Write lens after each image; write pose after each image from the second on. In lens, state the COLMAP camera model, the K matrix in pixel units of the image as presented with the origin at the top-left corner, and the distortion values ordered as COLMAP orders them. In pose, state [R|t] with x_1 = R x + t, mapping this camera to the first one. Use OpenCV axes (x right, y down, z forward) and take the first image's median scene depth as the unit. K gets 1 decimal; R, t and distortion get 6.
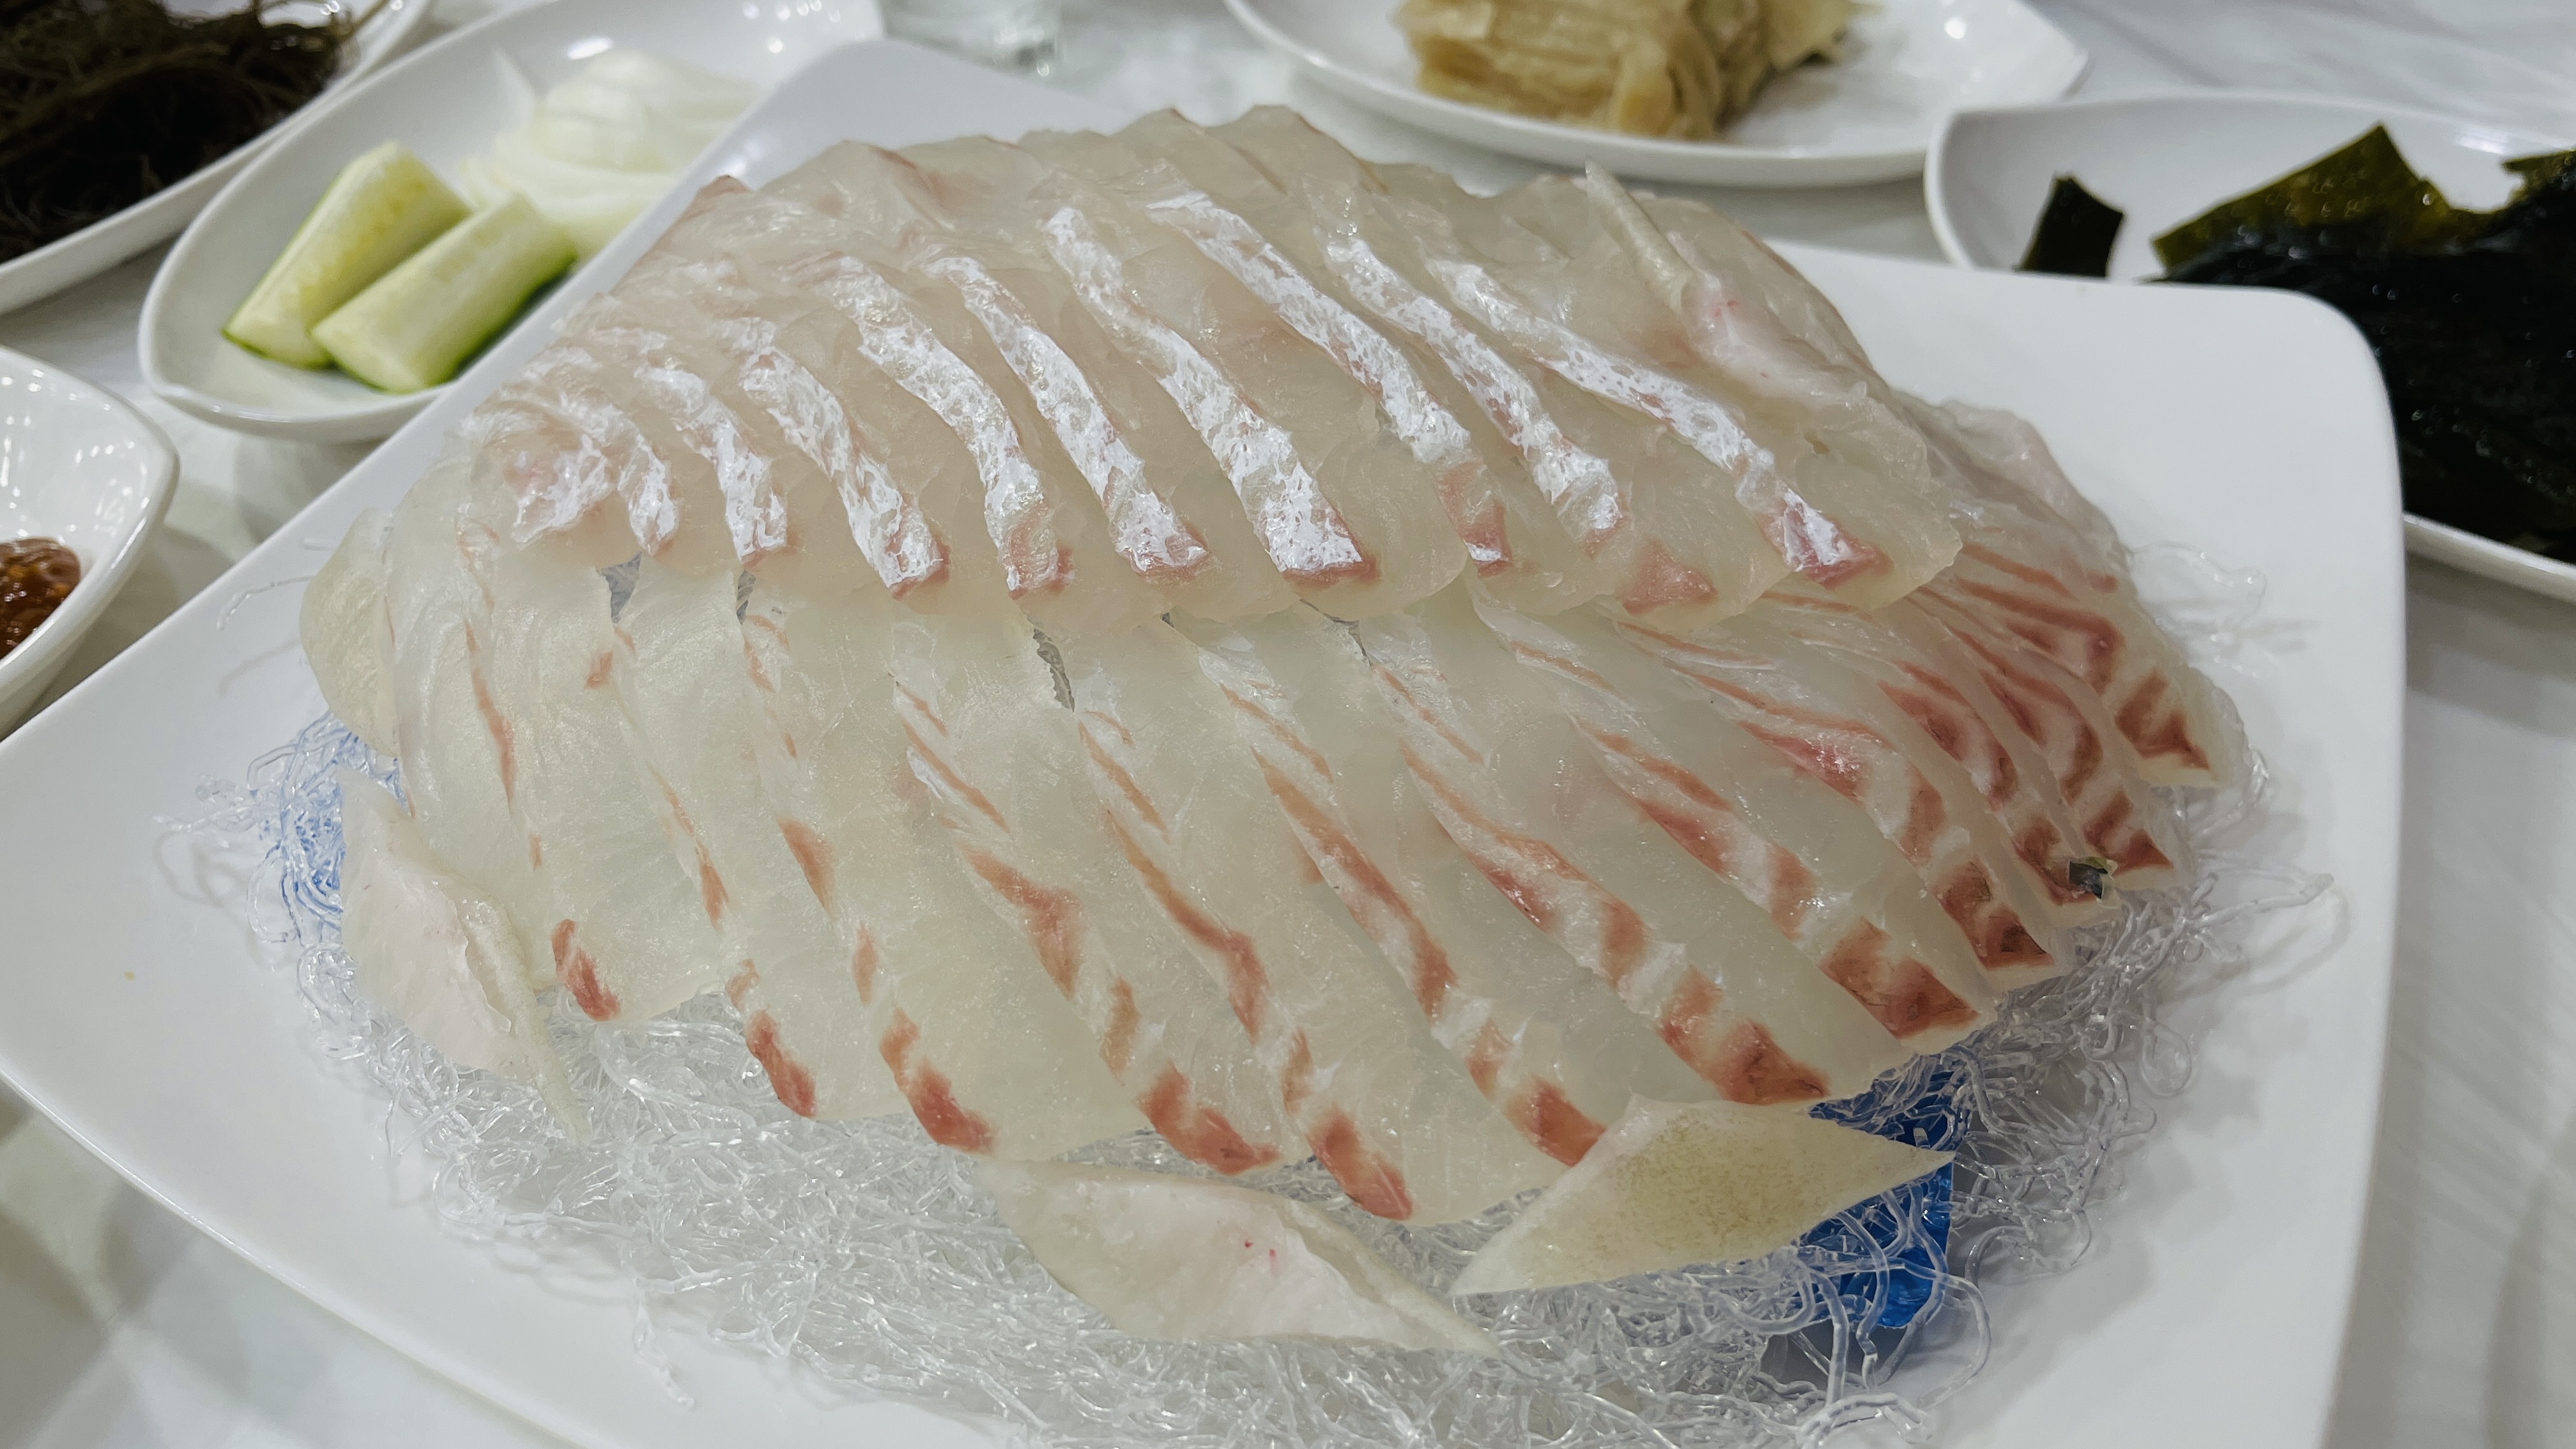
lens RADIAL K [[2013.8, 0, 1274.1], [0, 2013.8, 726.3], [0, 0, 1]] dist [0.012139, -0.009483]
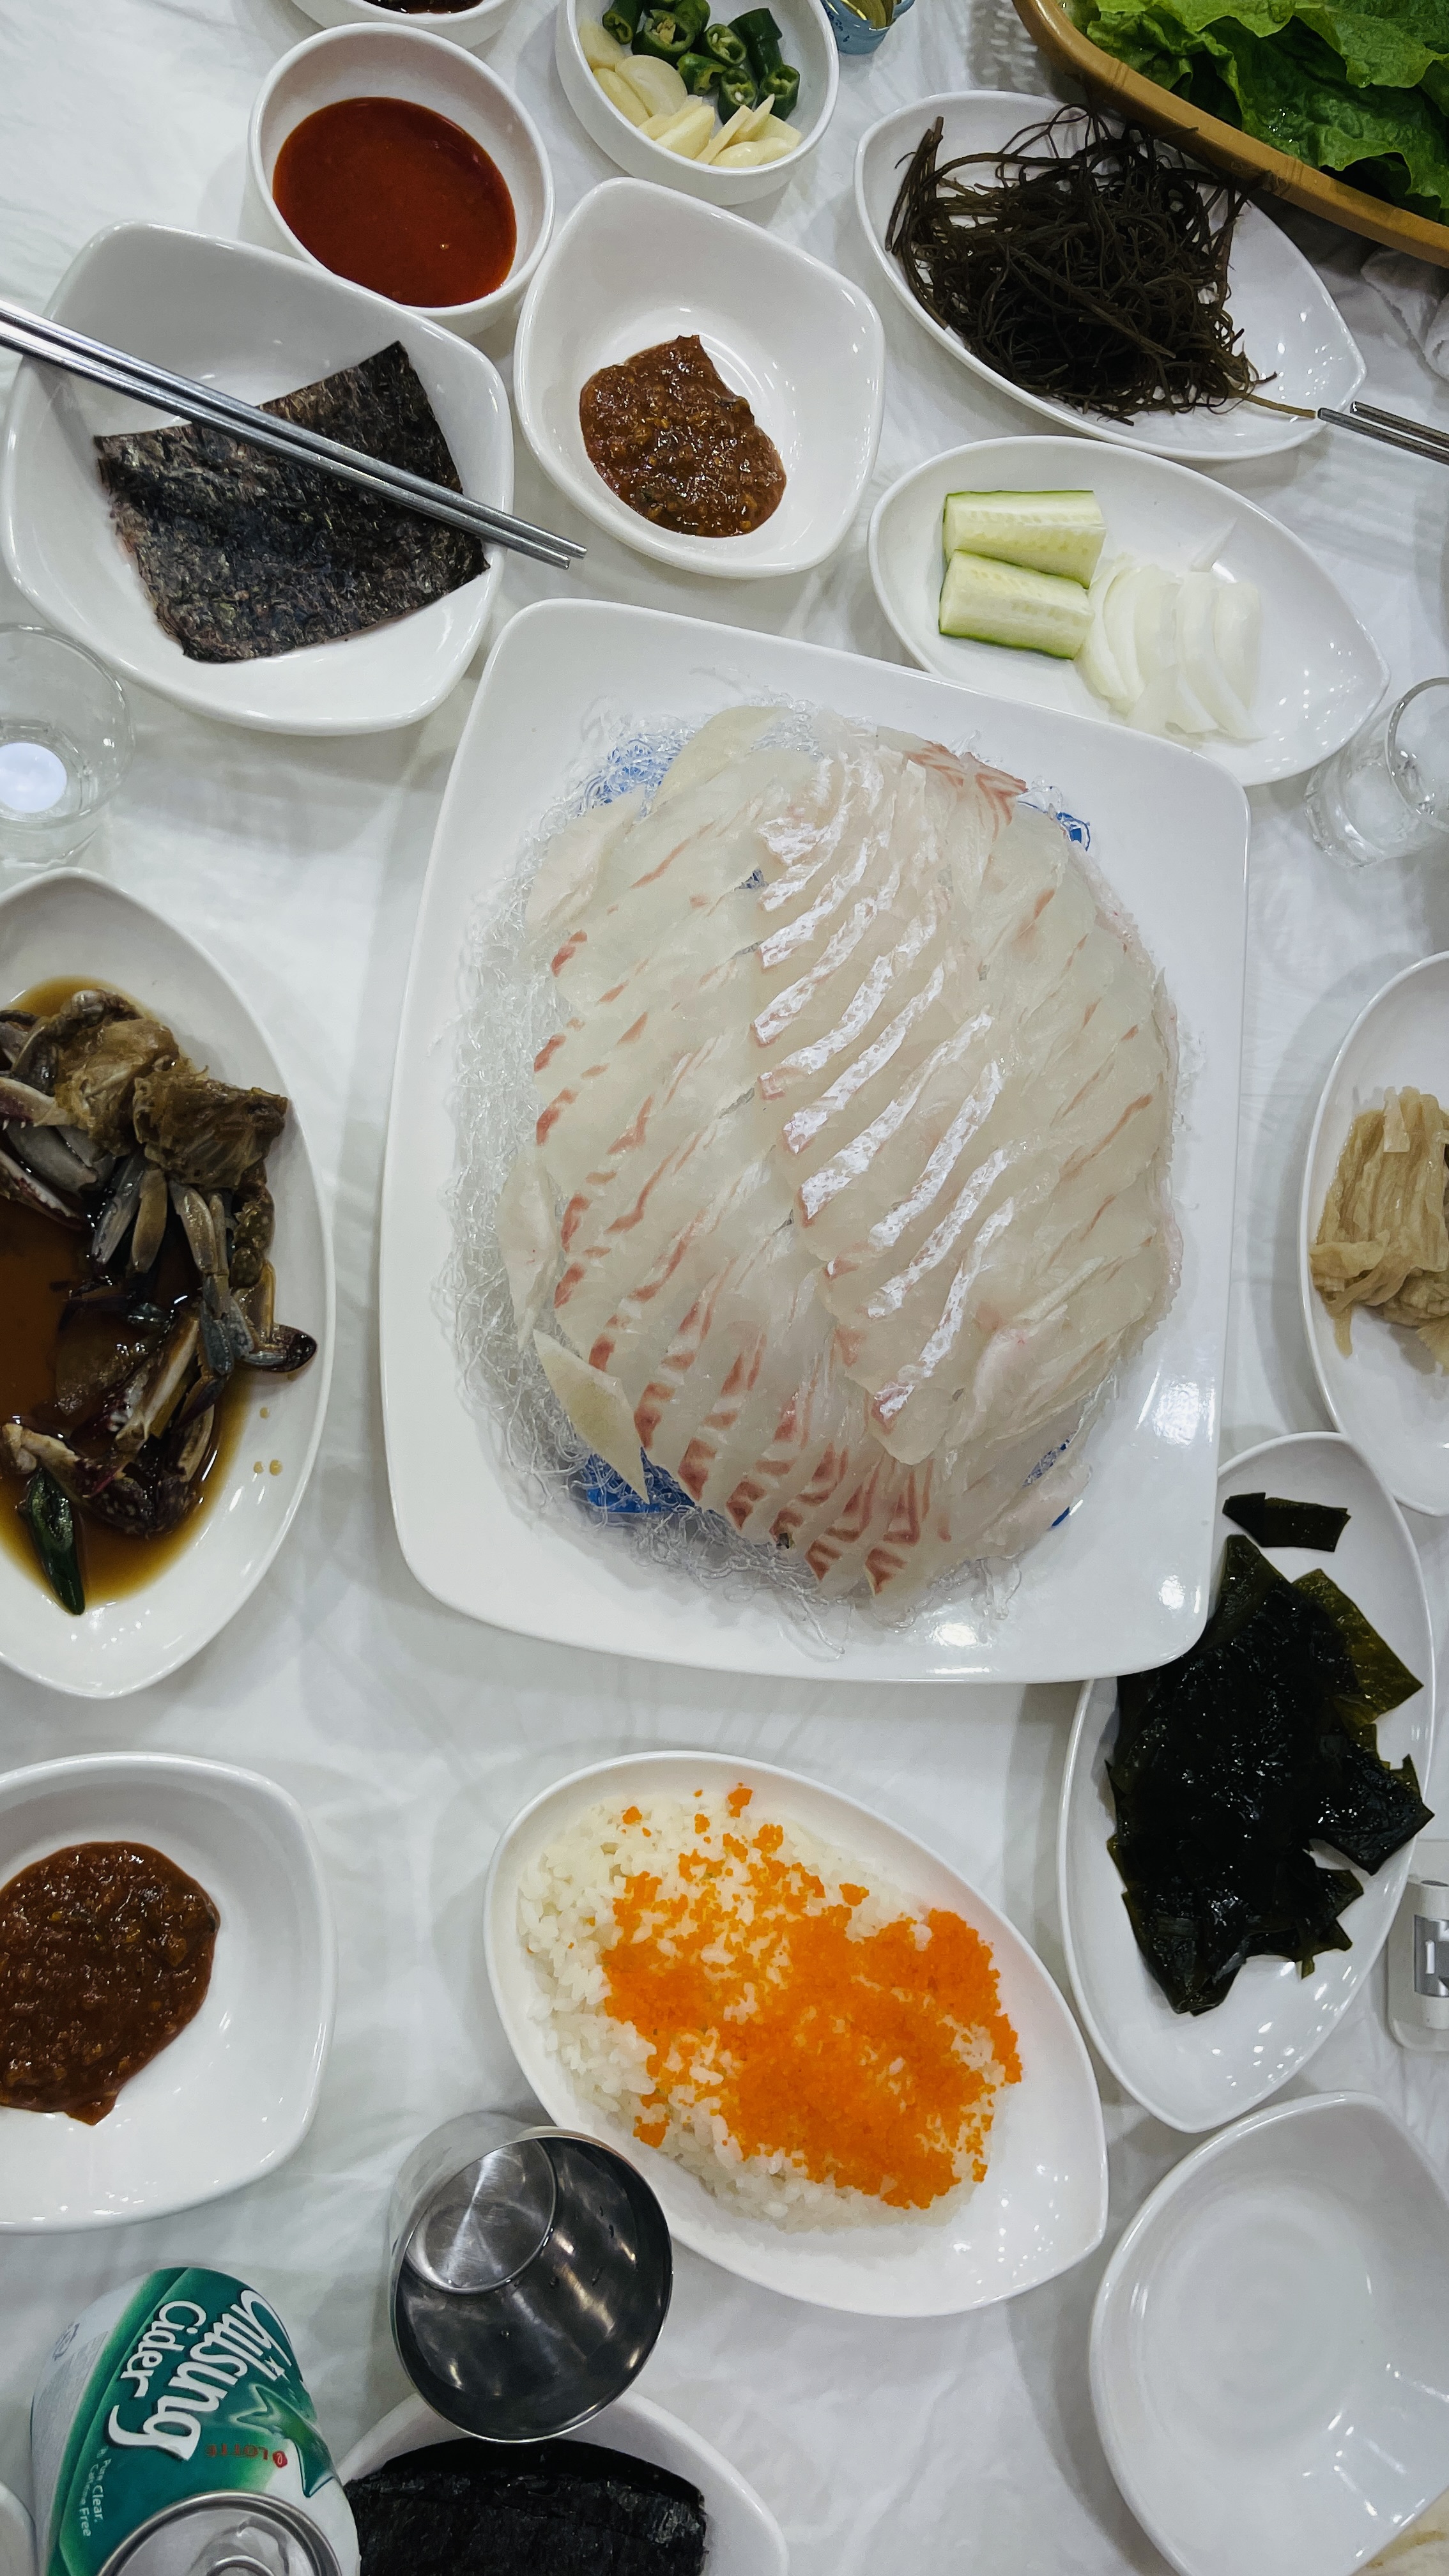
lens RADIAL K [[2013.8, 0, 727.6], [0, 2013.8, 1292.3], [0, 0, 1]] dist [0.012139, -0.009483]
pose [[0.283040, 0.958231, 0.041015, 0.002002], [-0.884476, 0.244238, 0.397554, -0.868267], [0.370931, -0.148801, 0.916662, -1.149261]]
